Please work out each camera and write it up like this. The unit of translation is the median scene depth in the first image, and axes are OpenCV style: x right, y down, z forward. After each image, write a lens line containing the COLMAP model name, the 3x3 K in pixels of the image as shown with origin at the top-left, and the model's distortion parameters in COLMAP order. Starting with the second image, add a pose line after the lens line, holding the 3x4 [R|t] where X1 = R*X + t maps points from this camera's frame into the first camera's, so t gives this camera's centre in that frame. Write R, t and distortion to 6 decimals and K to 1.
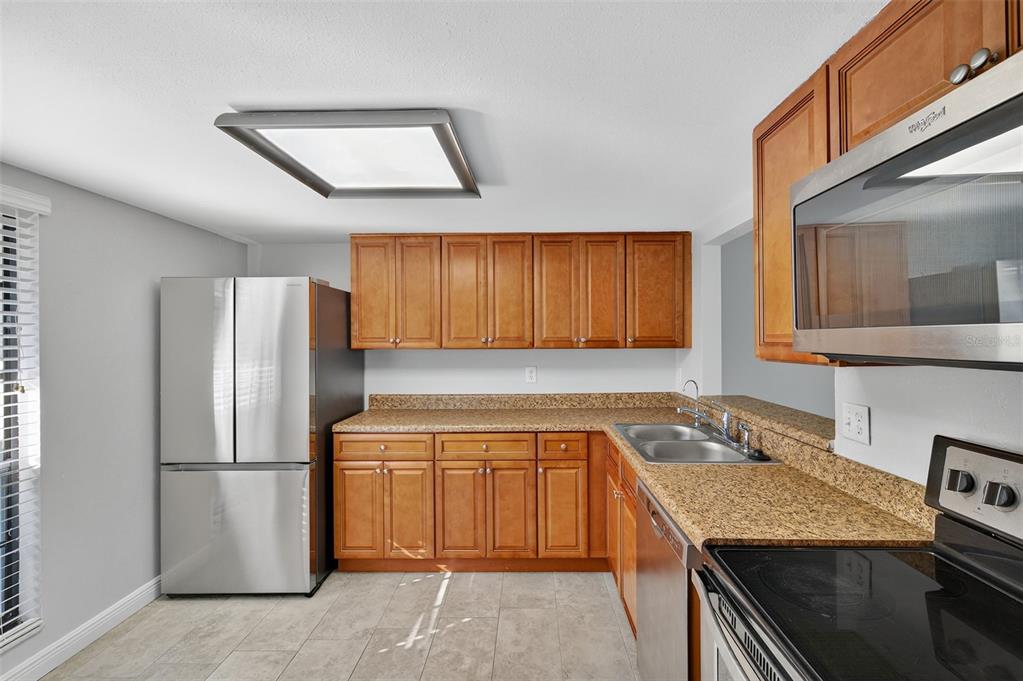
lens RADIAL K [[446.8, 0, 524.2], [0, 446.8, 341.7], [0, 0, 1]] dist [0.003186, 0.000293]
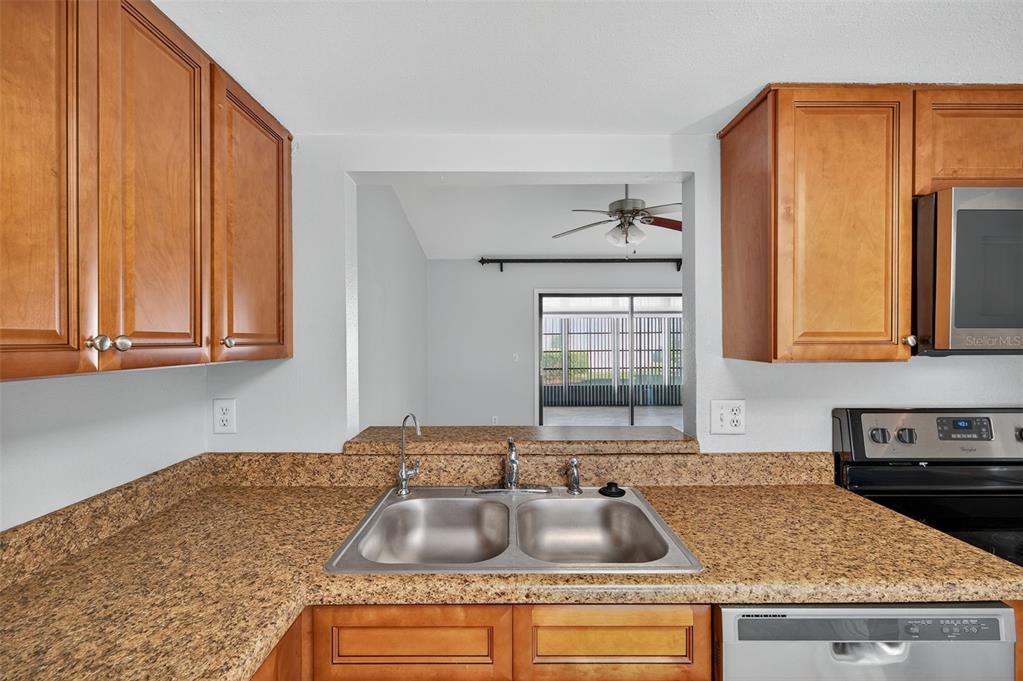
lens RADIAL K [[446.8, 0, 513.0], [0, 446.8, 338.3], [0, 0, 1]] dist [0.003186, 0.000293]
pose [[-0.023132, 0.002207, 0.999730, -0.170835], [0.008869, 0.999959, -0.002003, -0.004279], [-0.999693, 0.008820, -0.023151, 0.846915]]
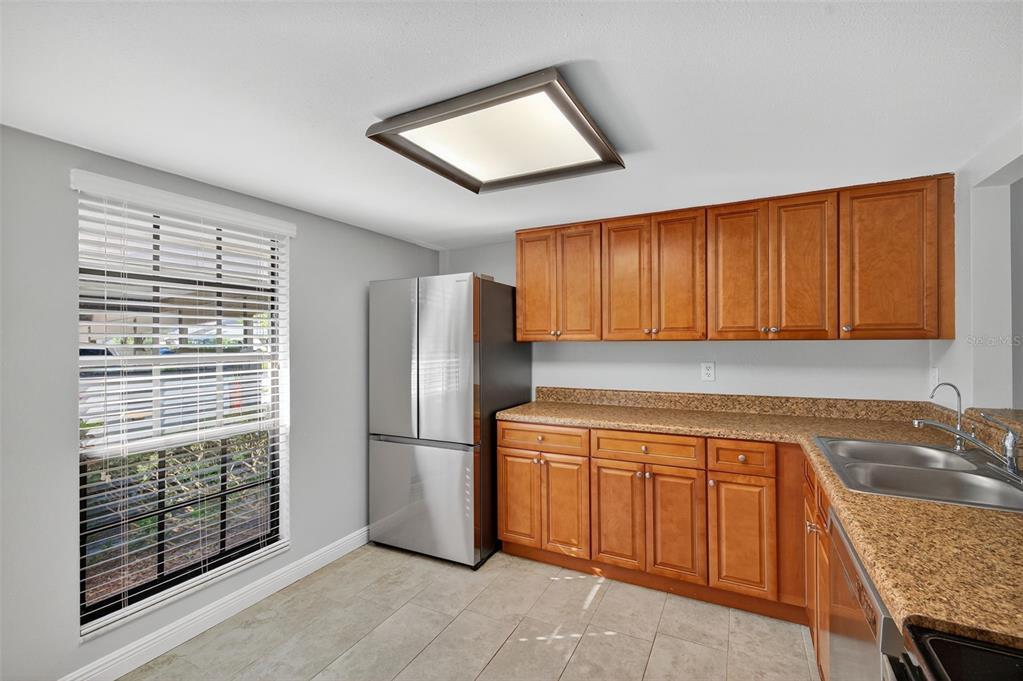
lens RADIAL K [[446.8, 0, 512.5], [0, 446.8, 340.4], [0, 0, 1]] dist [0.003186, 0.000293]
pose [[0.894648, -0.002198, -0.446767, 0.078346], [-0.000332, 0.999984, -0.005584, 0.022760], [0.446772, 0.005144, 0.894633, 0.073183]]
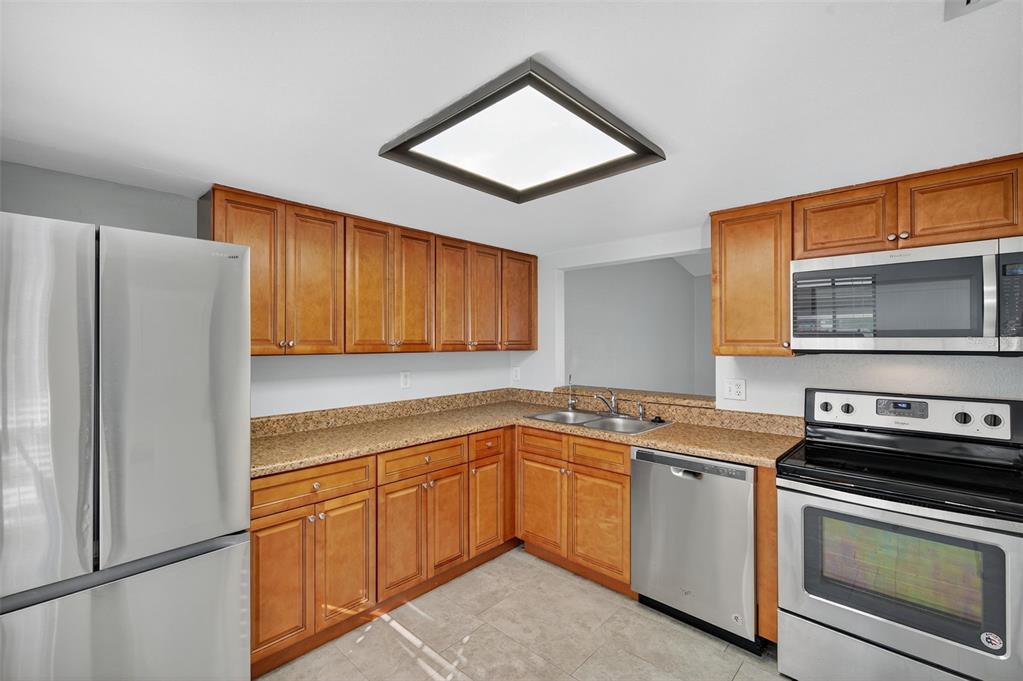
lens RADIAL K [[446.8, 0, 509.2], [0, 446.8, 342.2], [0, 0, 1]] dist [0.003186, 0.000293]
pose [[0.675565, 0.003467, 0.737292, -0.658807], [0.002249, 0.999975, -0.006762, 0.000947], [-0.737297, 0.006226, 0.675540, 0.250843]]
